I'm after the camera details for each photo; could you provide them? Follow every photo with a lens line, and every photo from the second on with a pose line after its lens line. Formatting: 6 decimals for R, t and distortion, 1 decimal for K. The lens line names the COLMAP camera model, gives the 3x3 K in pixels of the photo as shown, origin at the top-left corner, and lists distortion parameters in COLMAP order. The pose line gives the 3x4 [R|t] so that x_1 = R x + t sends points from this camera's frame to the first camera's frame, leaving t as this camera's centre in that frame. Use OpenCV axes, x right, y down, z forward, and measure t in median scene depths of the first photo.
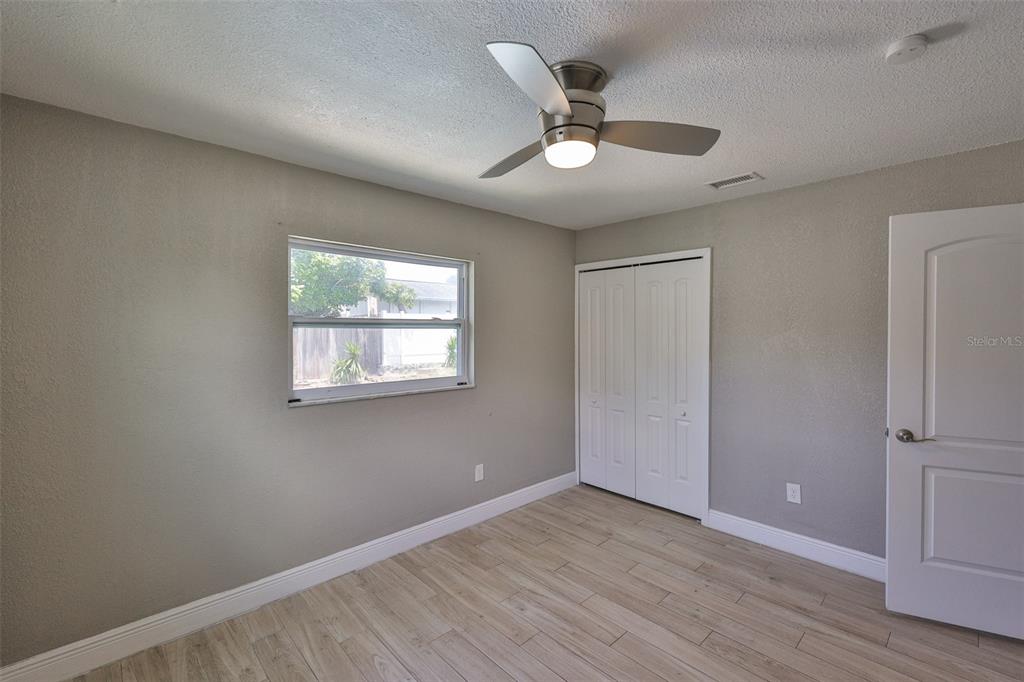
lens RADIAL K [[448.9, 0, 513.4], [0, 448.9, 343.7], [0, 0, 1]] dist [-0.001092, 0.000015]
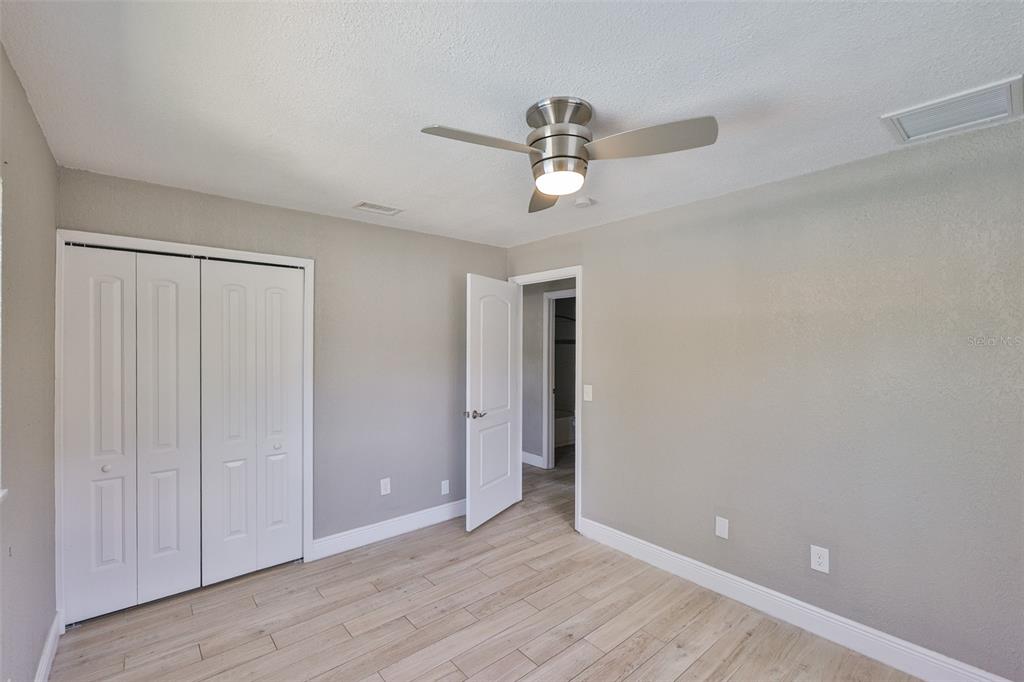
lens RADIAL K [[448.9, 0, 513.4], [0, 448.9, 343.7], [0, 0, 1]] dist [-0.001092, 0.000015]
pose [[0.044188, 0.002118, 0.999021, -0.553527], [0.029617, 0.999555, -0.003429, -0.026525], [-0.998584, 0.029739, 0.044105, 0.624809]]
